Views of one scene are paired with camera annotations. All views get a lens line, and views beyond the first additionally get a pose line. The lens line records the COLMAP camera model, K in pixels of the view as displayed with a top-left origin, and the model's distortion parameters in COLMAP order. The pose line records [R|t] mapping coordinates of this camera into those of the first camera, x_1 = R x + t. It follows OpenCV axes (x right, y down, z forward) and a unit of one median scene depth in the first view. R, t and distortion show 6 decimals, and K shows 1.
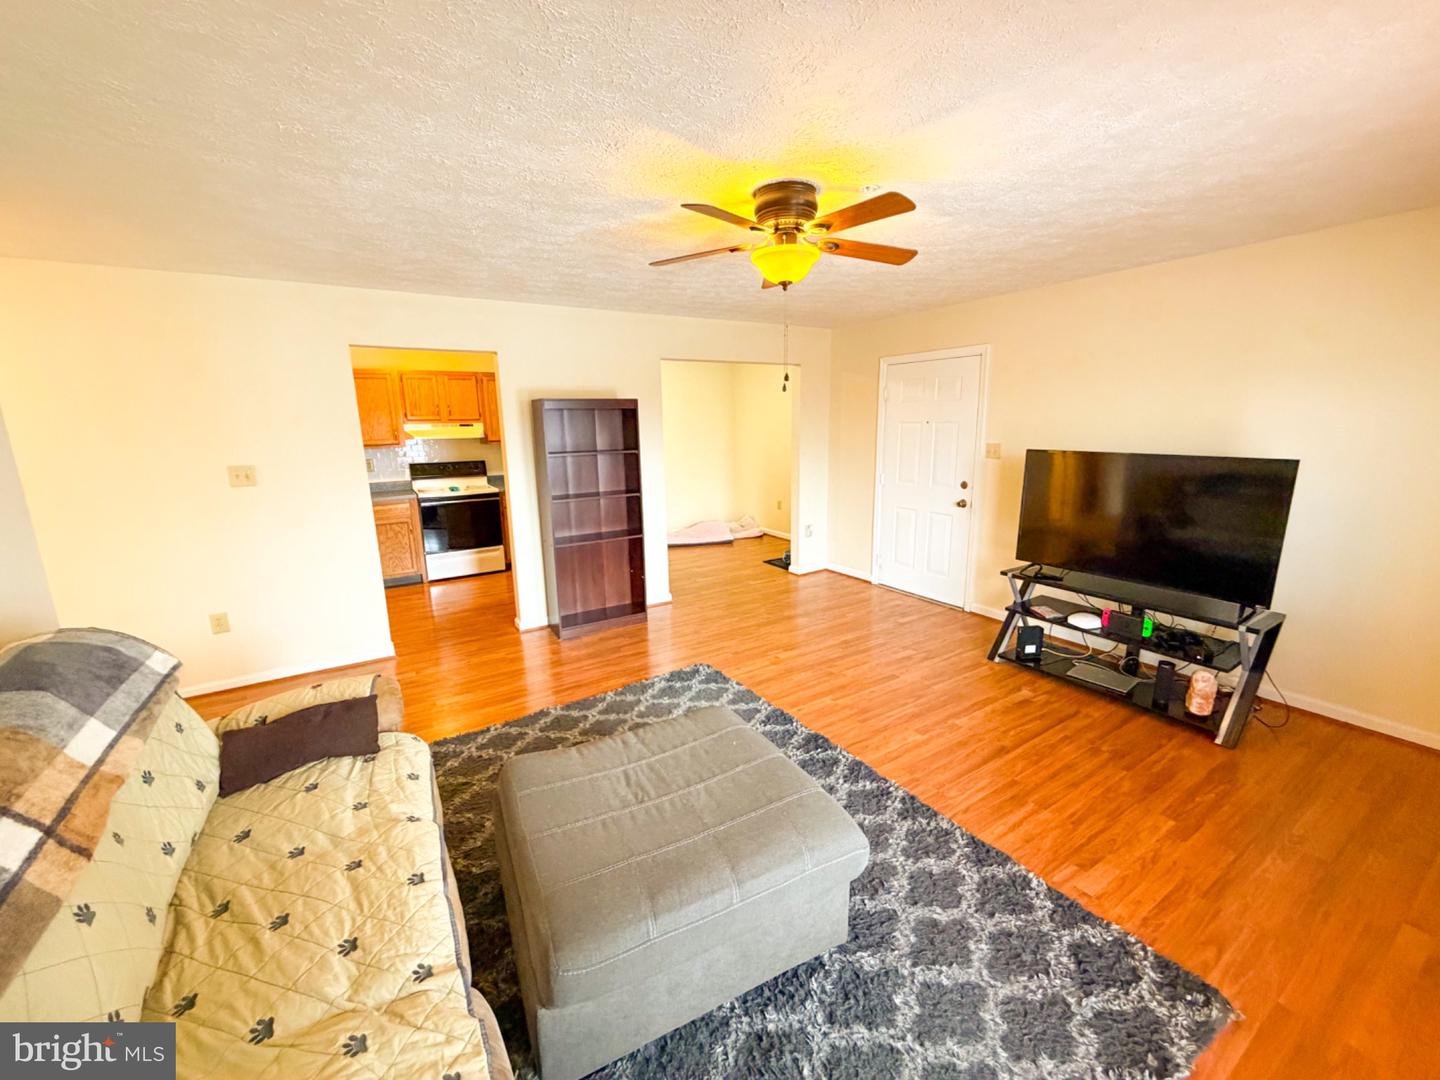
lens RADIAL K [[574.4, 0, 715.4], [0, 574.4, 541.6], [0, 0, 1]] dist [-0.000400, 0.000094]
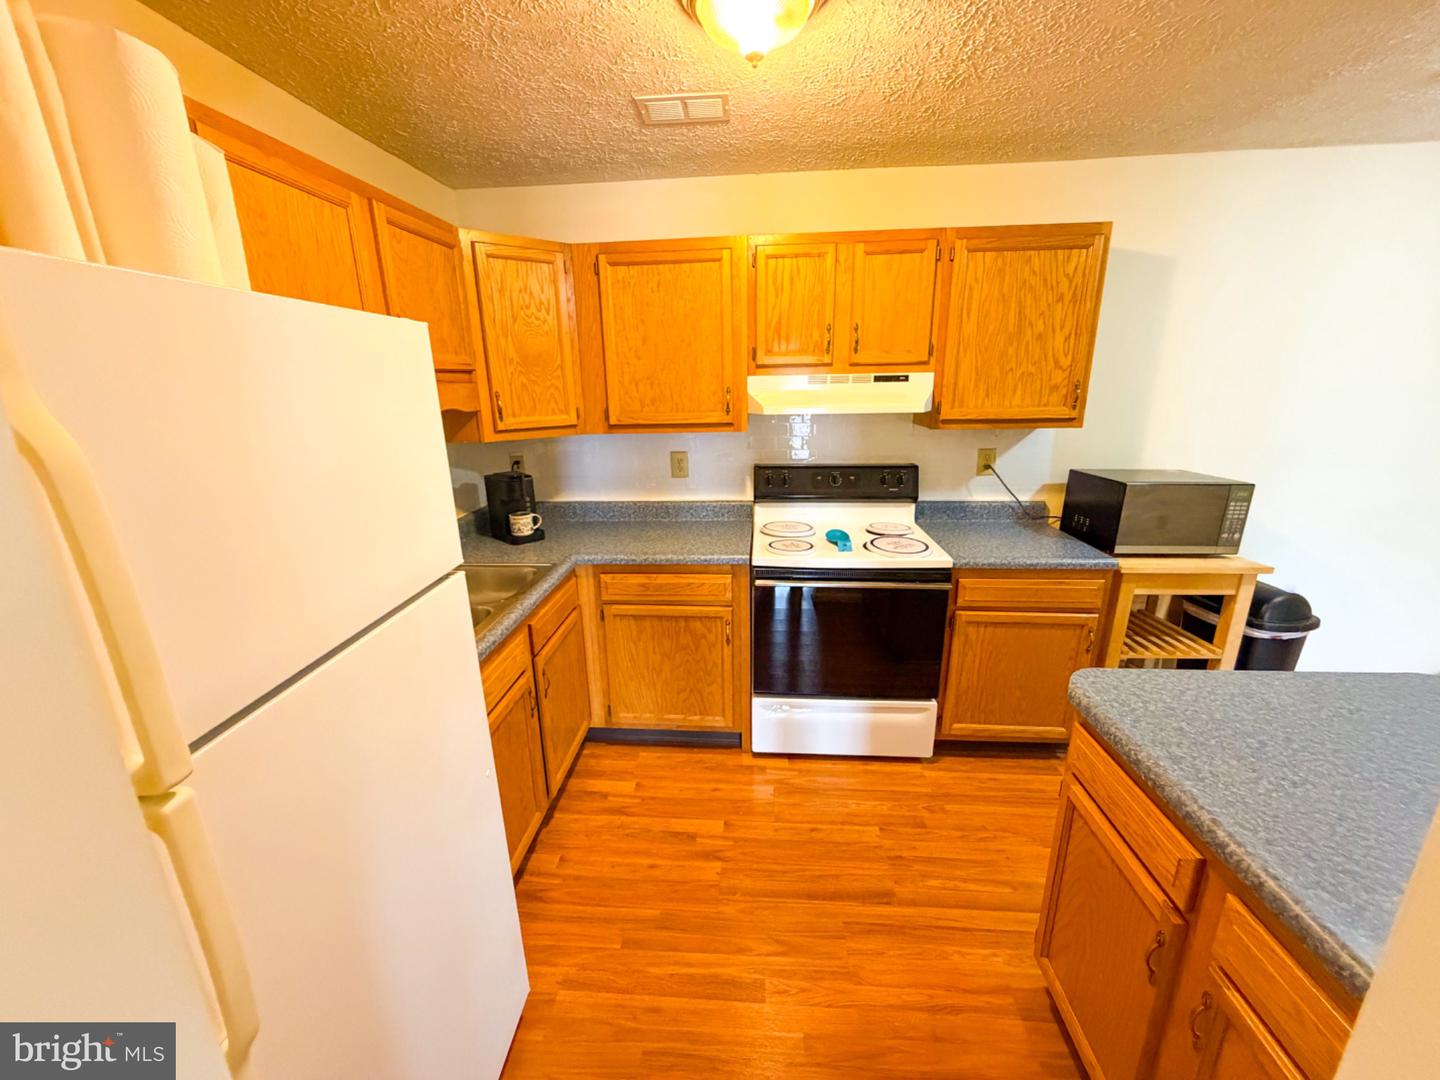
lens RADIAL K [[574.4, 0, 713.5], [0, 574.4, 538.4], [0, 0, 1]] dist [-0.000400, 0.000094]
pose [[0.803383, 0.160363, -0.573463, -0.291927], [-0.117548, 0.986813, 0.111274, -0.125984], [0.583746, -0.021986, 0.811639, 0.616606]]
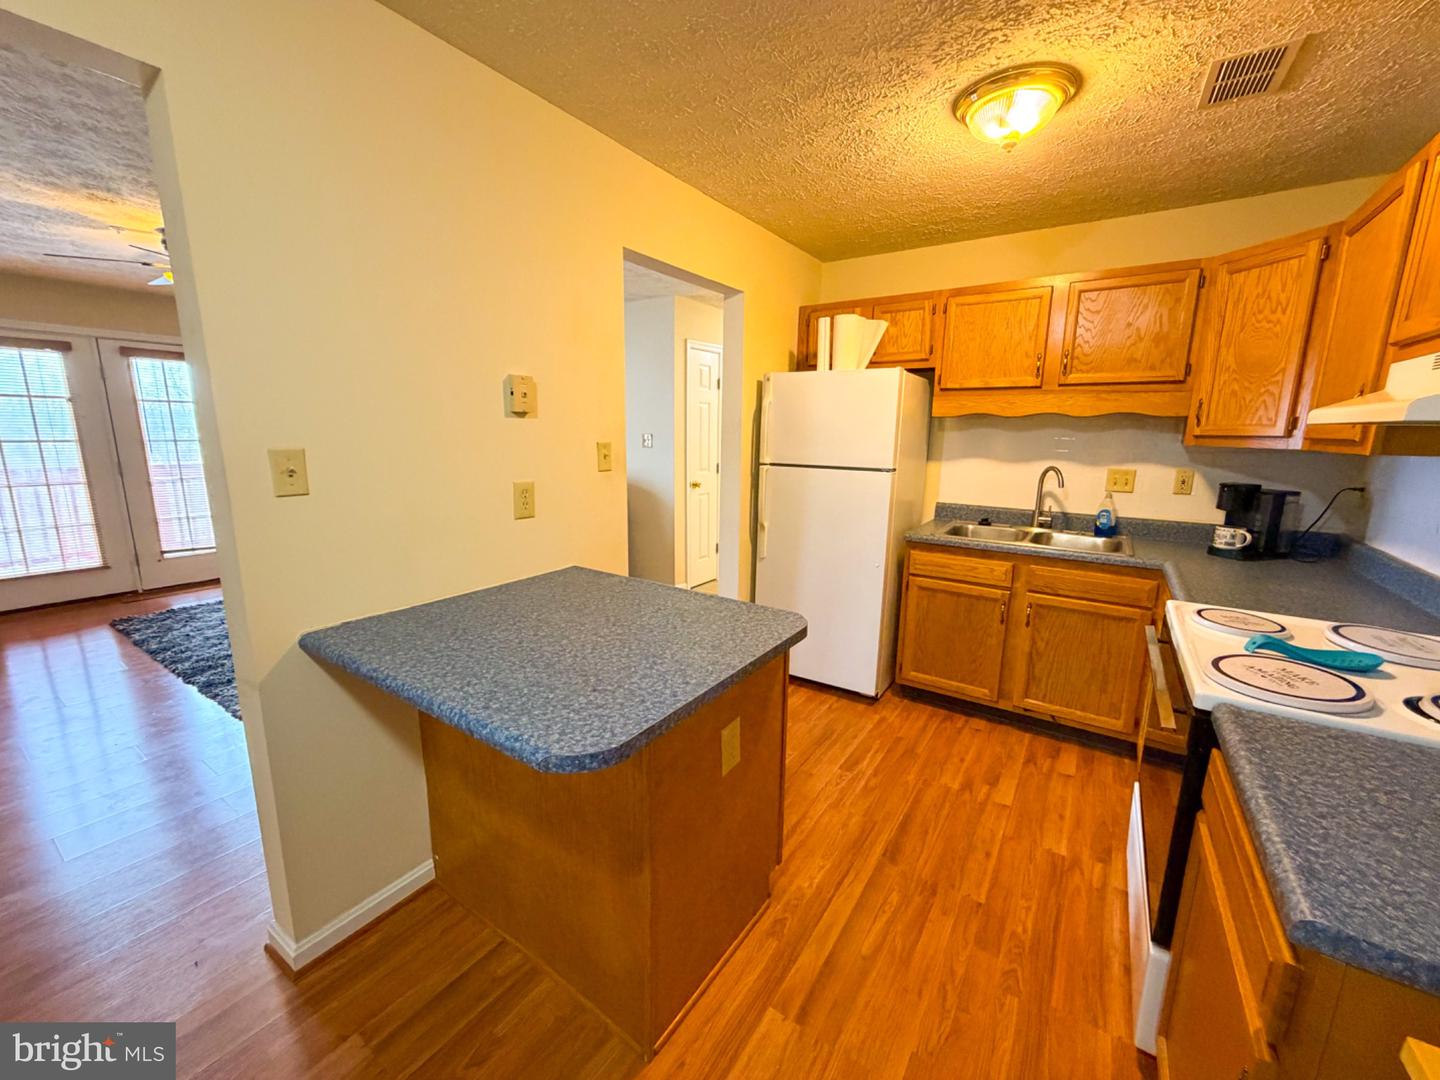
lens RADIAL K [[574.4, 0, 717.9], [0, 574.4, 538.7], [0, 0, 1]] dist [-0.000400, 0.000094]
pose [[-0.914301, 0.082100, -0.396627, -0.149018], [-0.081561, 0.921862, 0.378837, -0.201856], [0.396738, 0.378720, -0.836164, 1.111604]]
